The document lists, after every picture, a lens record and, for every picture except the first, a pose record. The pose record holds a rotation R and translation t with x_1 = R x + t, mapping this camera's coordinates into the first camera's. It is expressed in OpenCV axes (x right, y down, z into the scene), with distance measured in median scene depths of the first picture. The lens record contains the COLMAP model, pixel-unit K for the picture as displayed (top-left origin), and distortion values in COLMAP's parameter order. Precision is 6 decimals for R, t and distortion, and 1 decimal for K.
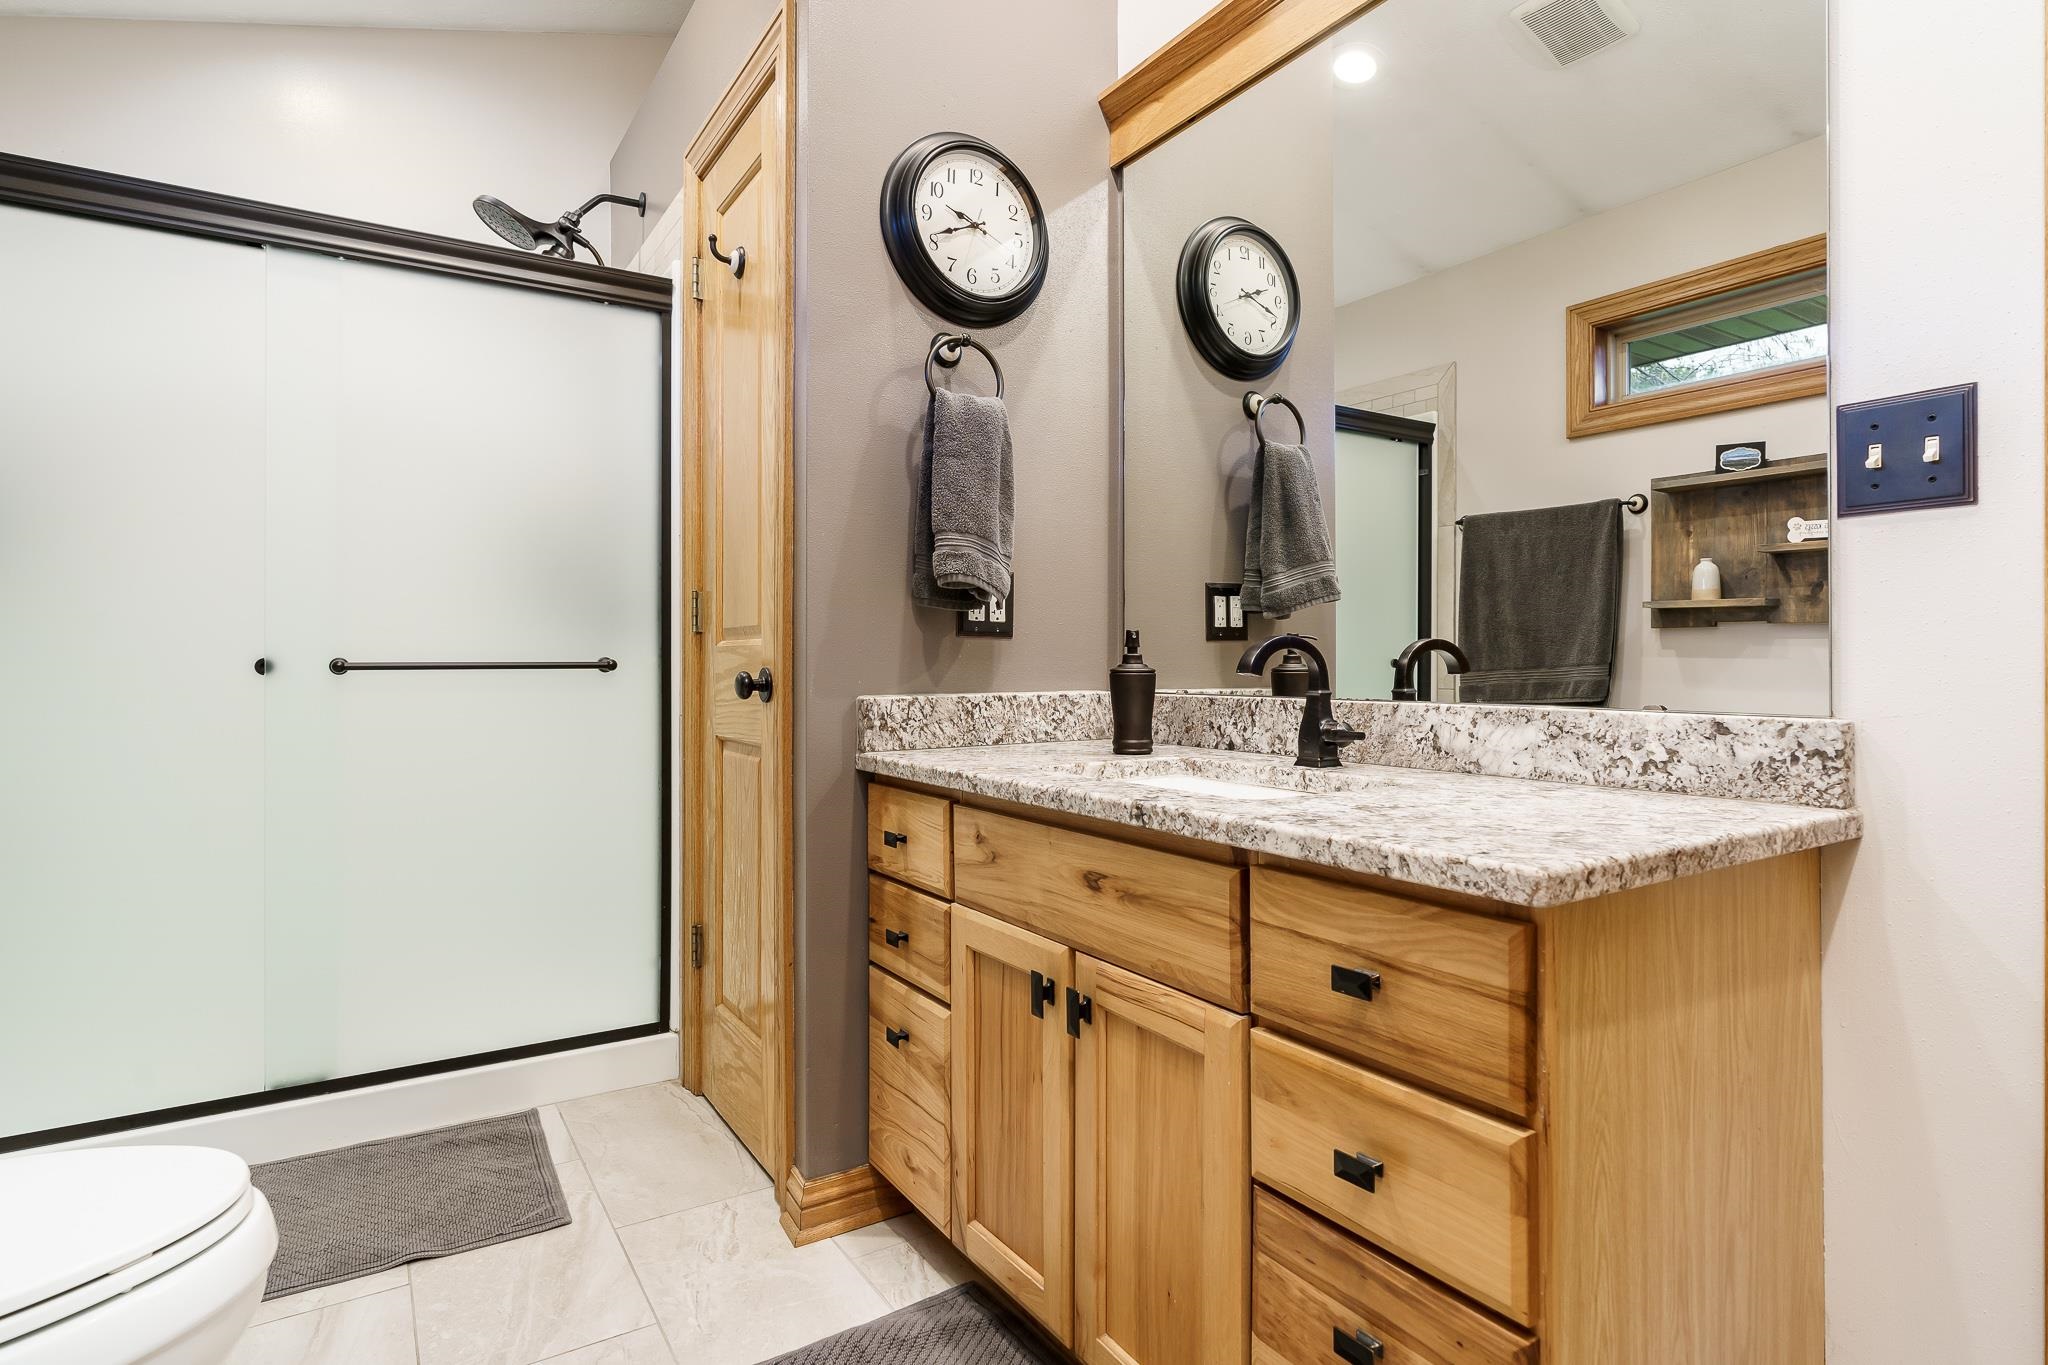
lens RADIAL K [[1062.6, 0, 984.1], [0, 1062.6, 675.8], [0, 0, 1]] dist [-0.007030, 0.003644]
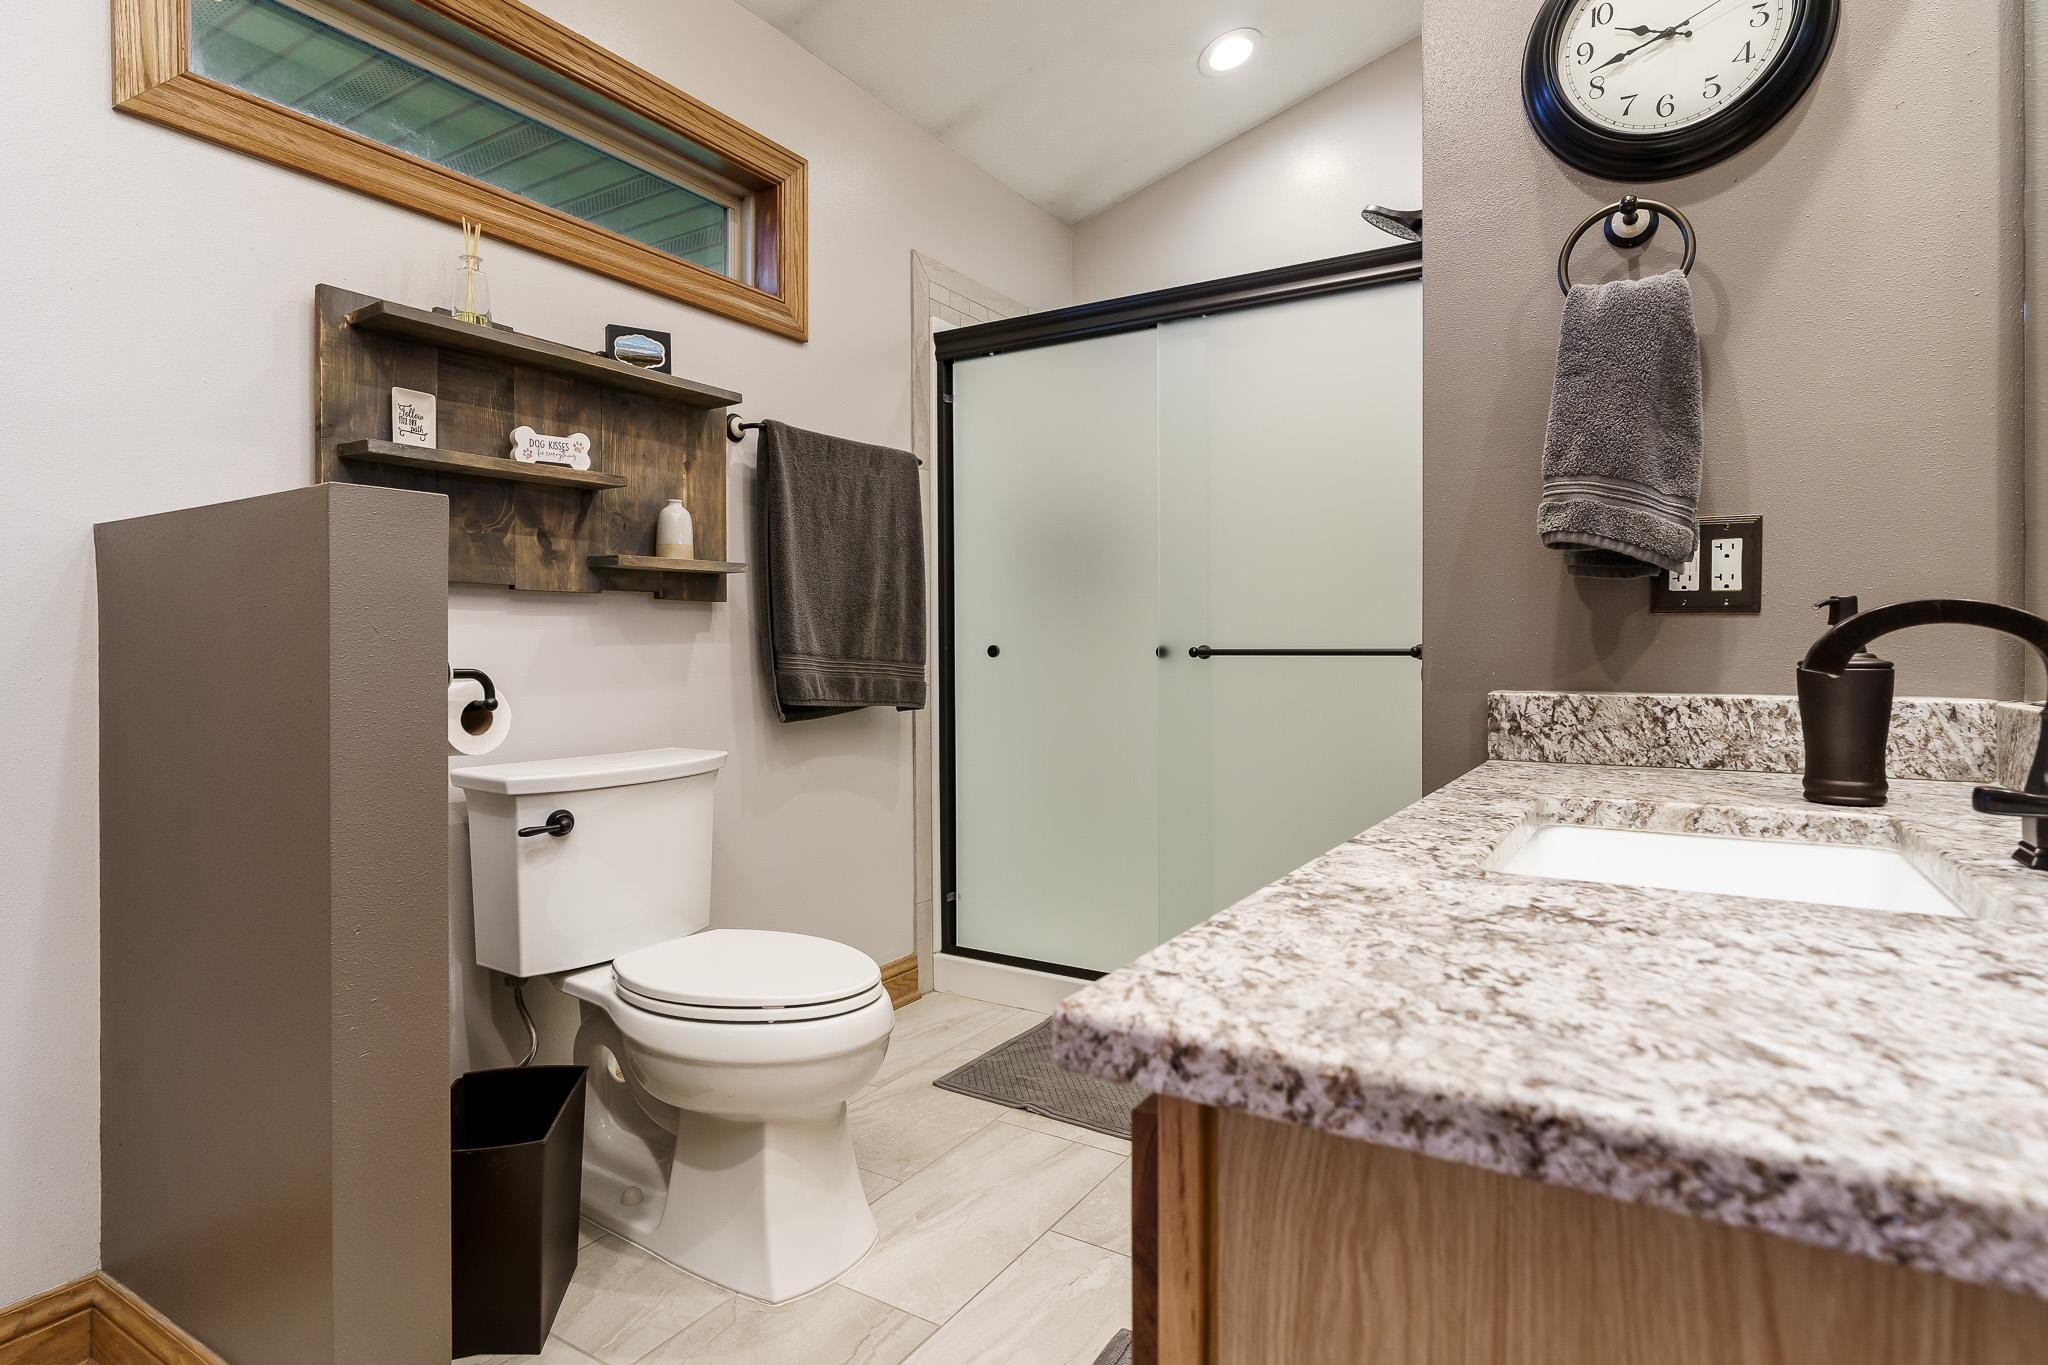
lens RADIAL K [[1062.6, 0, 1019.2], [0, 1062.6, 668.1], [0, 0, 1]] dist [-0.007030, 0.003644]
pose [[0.444280, 0.017505, -0.895717, 0.444595], [-0.011183, 0.999840, 0.013994, -0.005603], [0.895818, 0.003800, 0.444405, 0.304008]]
